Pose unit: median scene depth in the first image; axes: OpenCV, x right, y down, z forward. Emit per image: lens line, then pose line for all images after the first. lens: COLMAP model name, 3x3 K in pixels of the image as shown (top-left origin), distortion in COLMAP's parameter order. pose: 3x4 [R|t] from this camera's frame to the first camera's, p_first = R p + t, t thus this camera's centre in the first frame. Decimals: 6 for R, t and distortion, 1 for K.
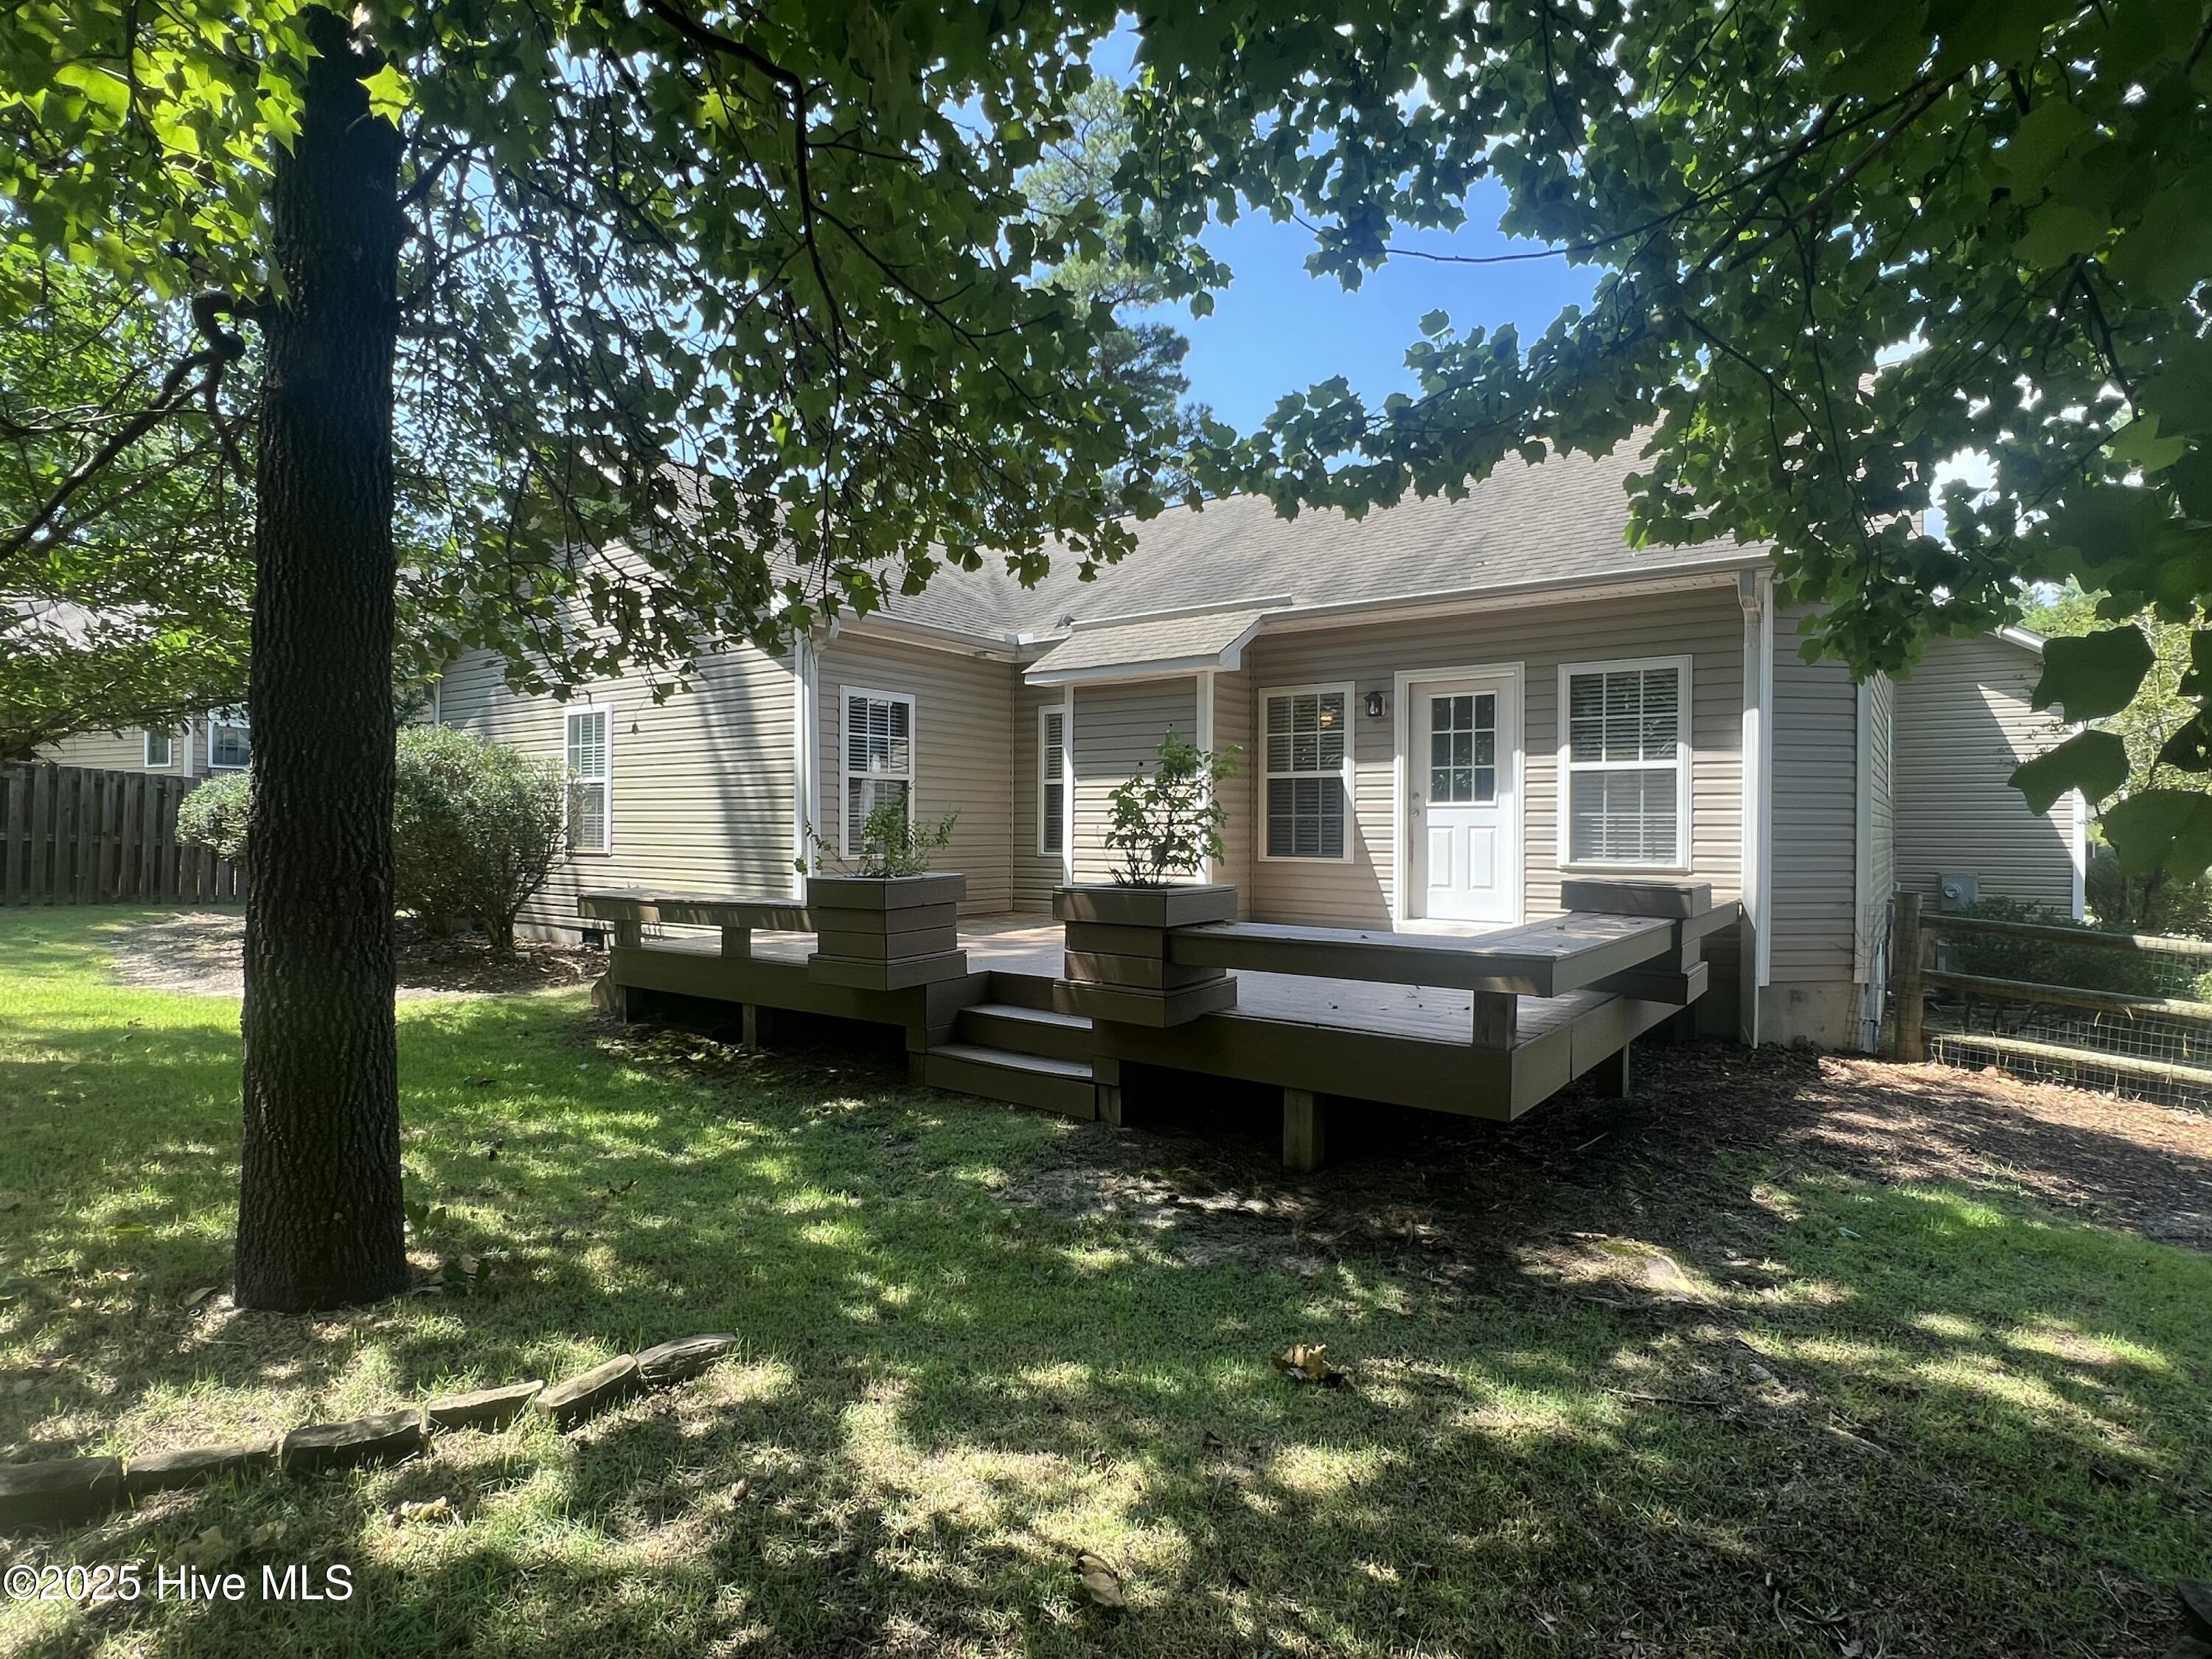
lens RADIAL K [[1125.2, 0, 1075.0], [0, 1125.2, 814.9], [0, 0, 1]] dist [-0.005934, 0.001931]
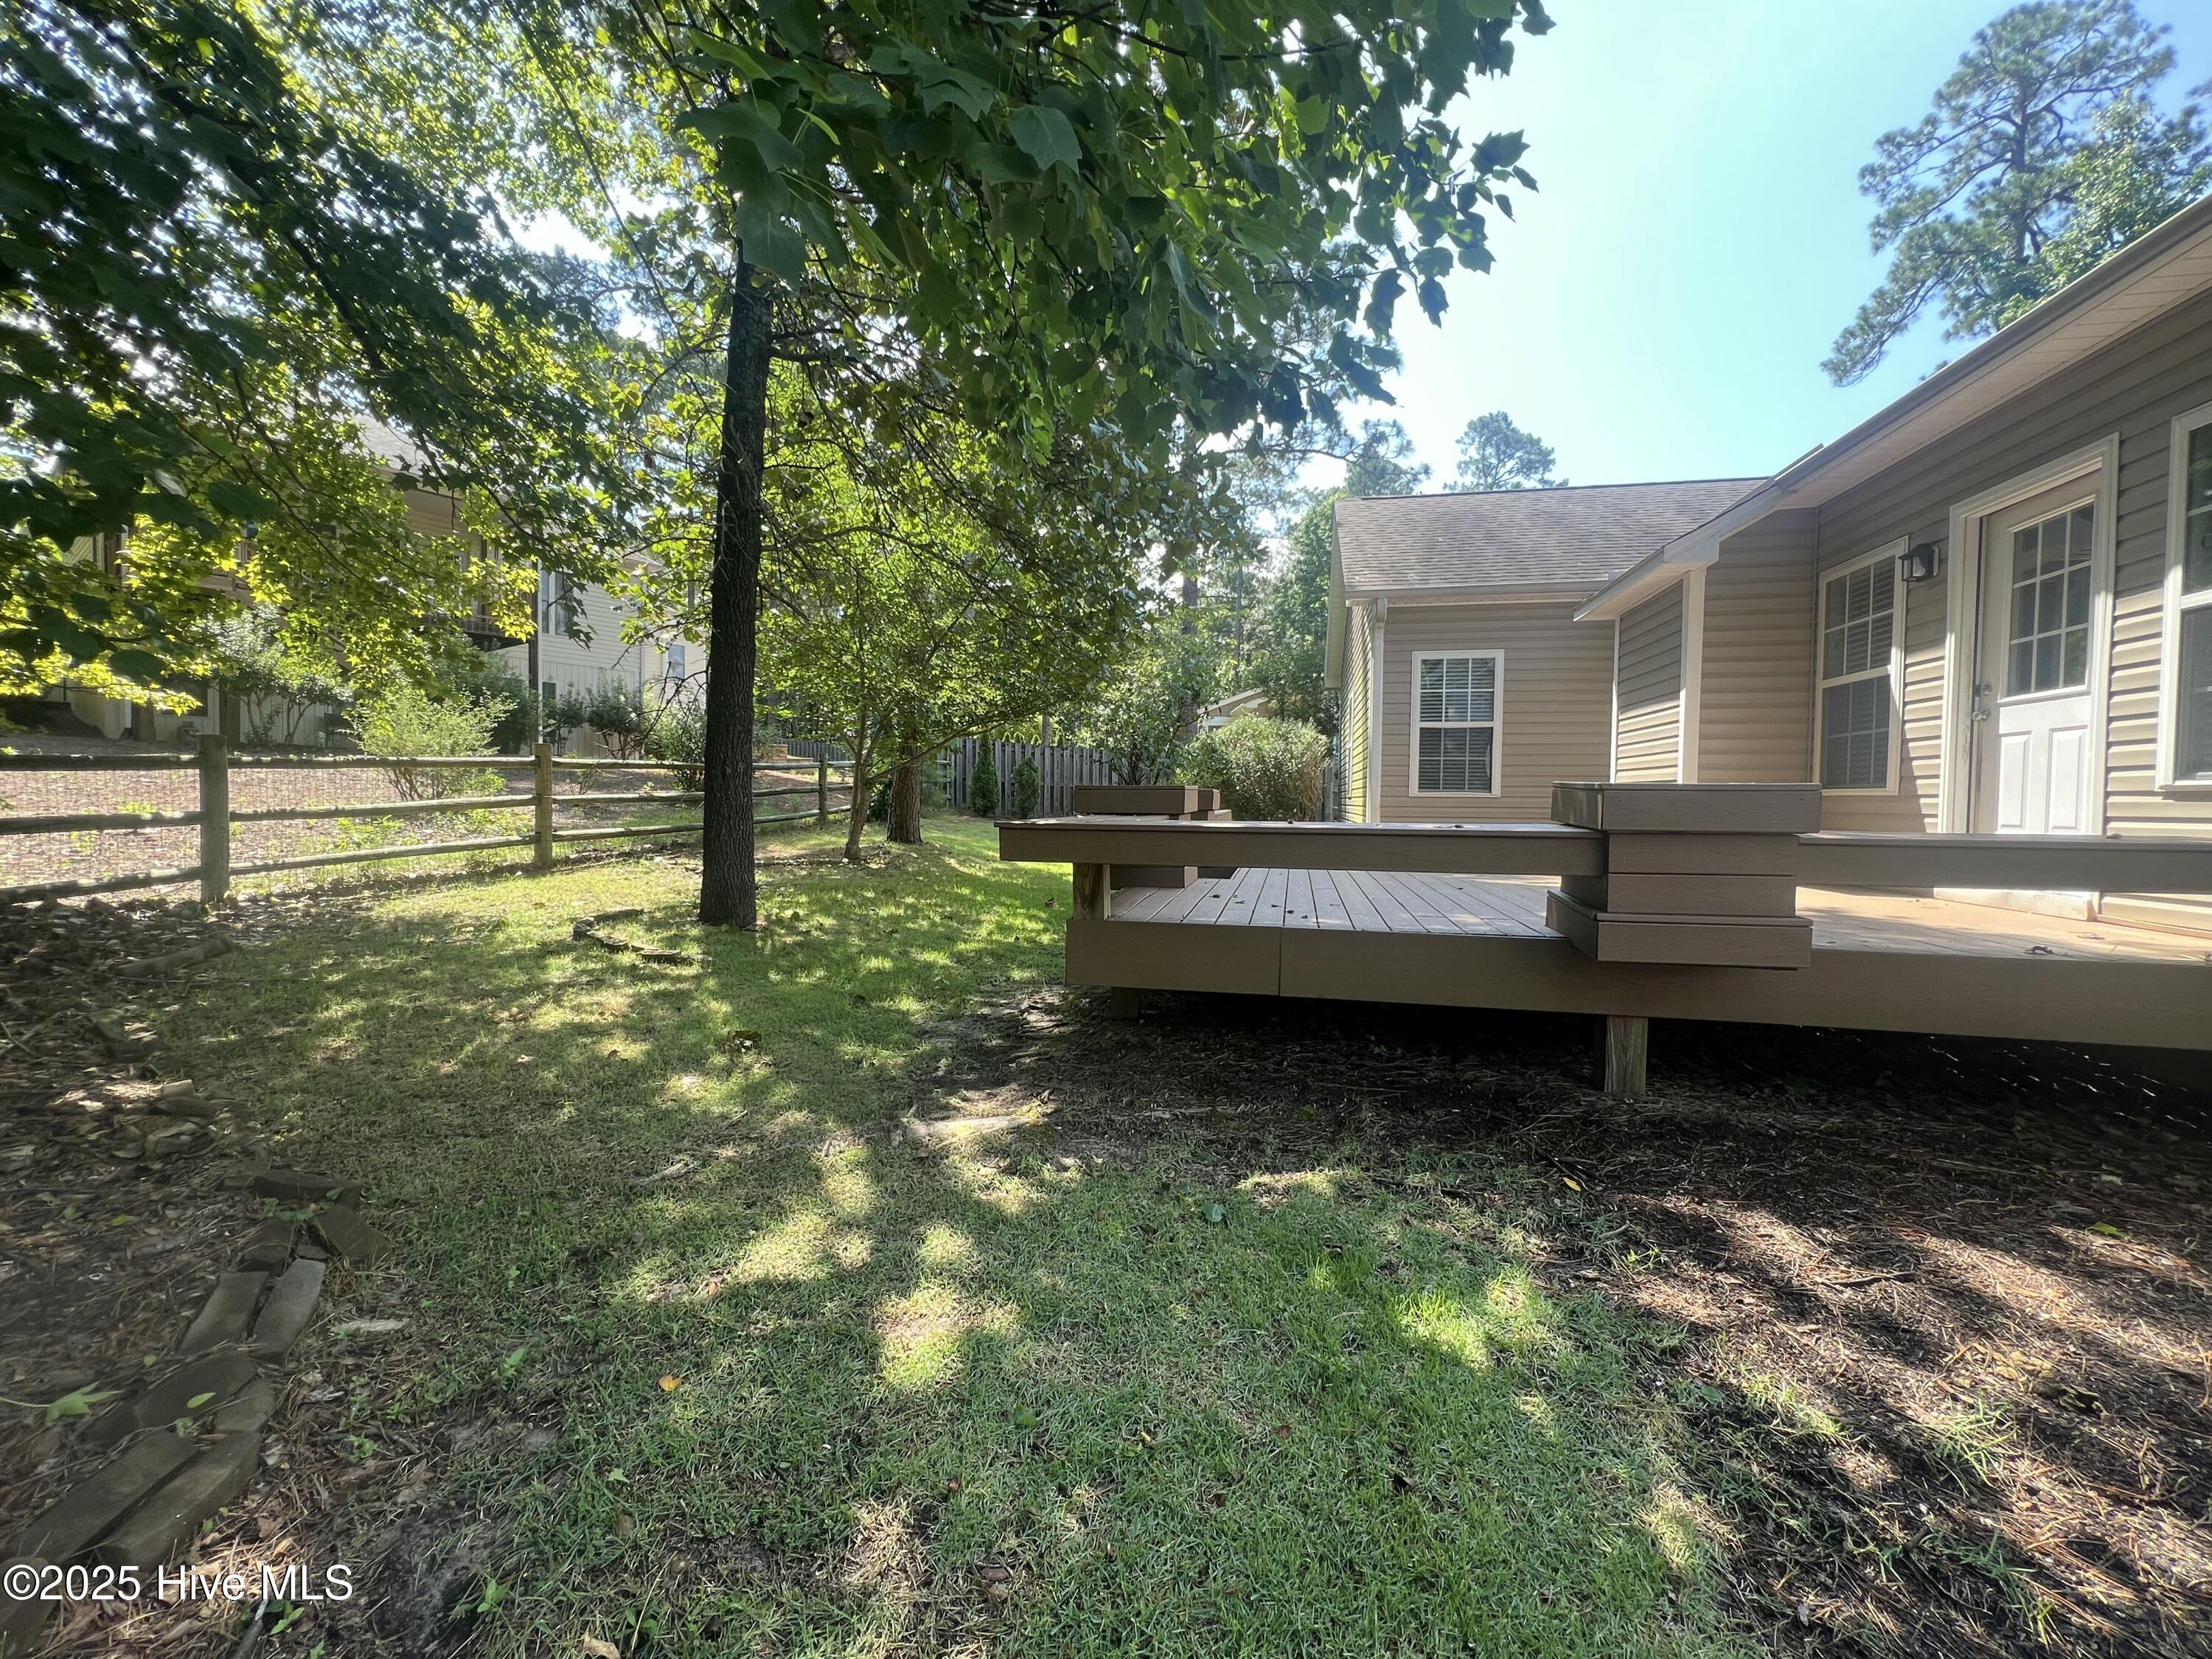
lens RADIAL K [[884.5, 0, 1119.2], [0, 884.5, 830.4], [0, 0, 1]] dist [-0.001823, -0.000468]
pose [[0.430050, 0.030428, -0.902292, 1.116708], [0.002151, 0.999394, 0.034728, 0.092287], [0.902803, -0.016875, 0.429724, 0.655352]]
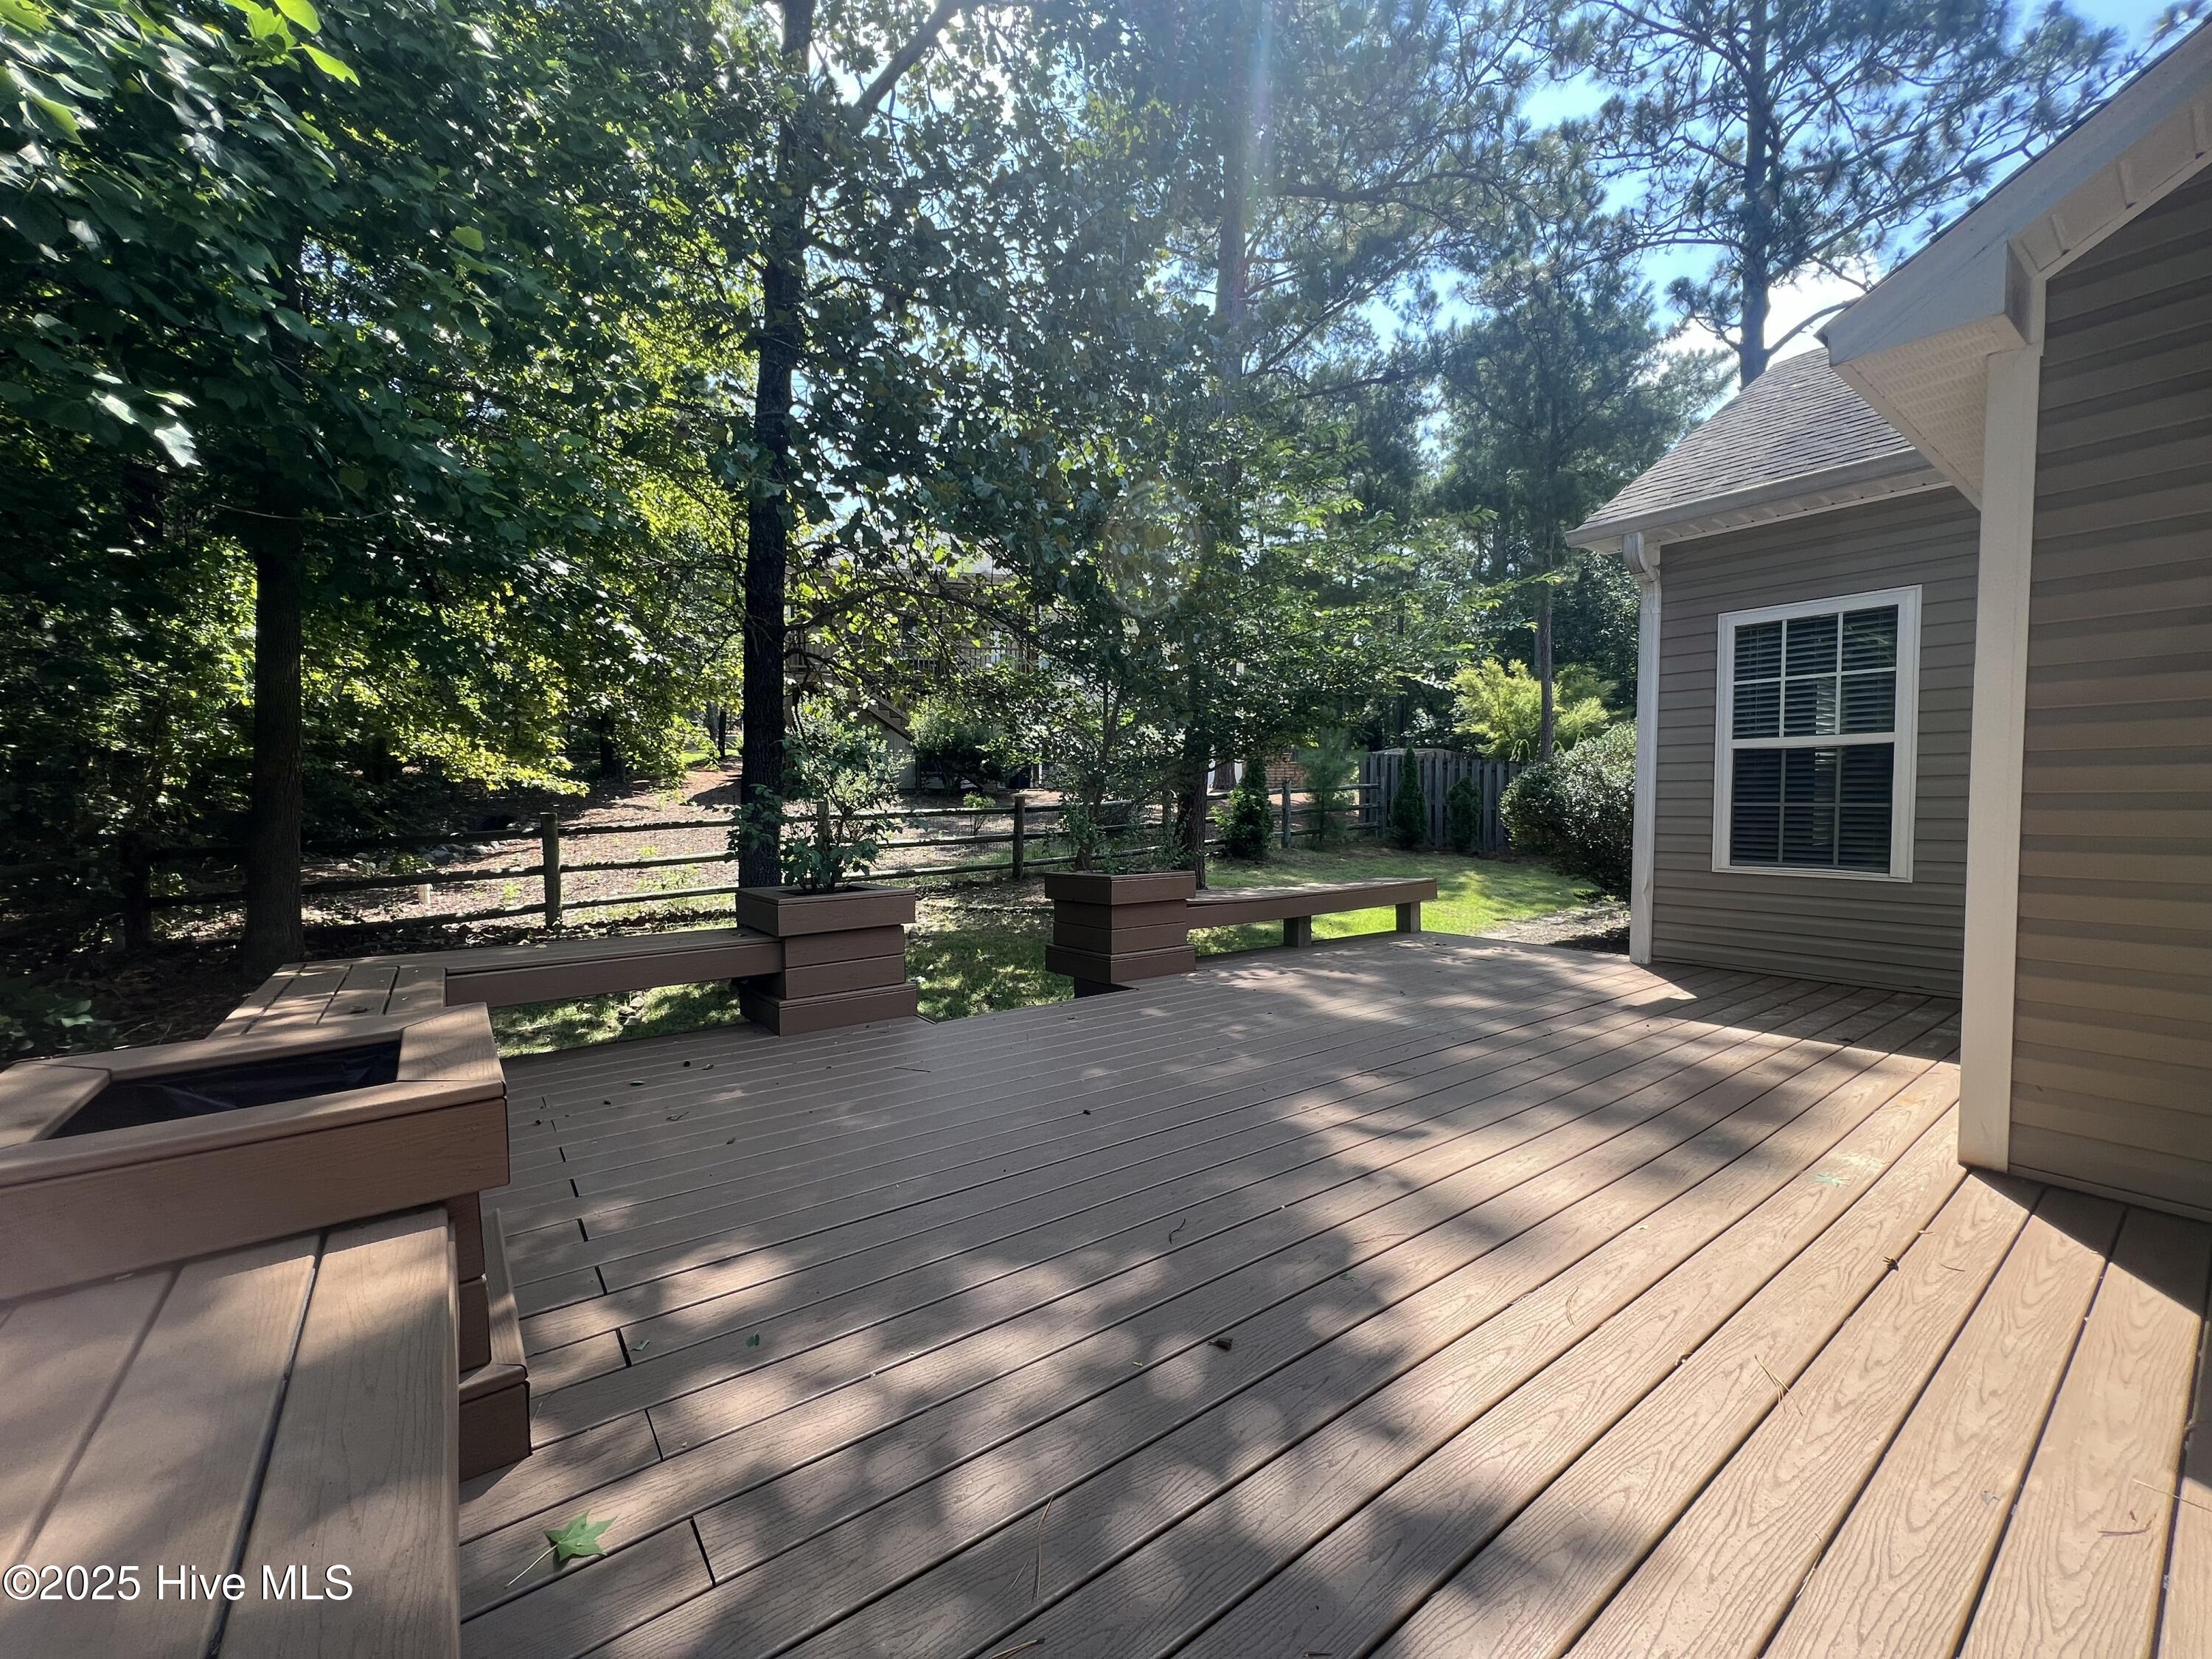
lens RADIAL K [[887.2, 0, 1108.6], [0, 887.2, 835.0], [0, 0, 1]] dist [-0.003780, 0.000754]
pose [[-0.250879, 0.026252, -0.967662, 0.871656], [0.008262, 0.999654, 0.024977, 0.001804], [0.967983, -0.001729, -0.251009, 1.675452]]
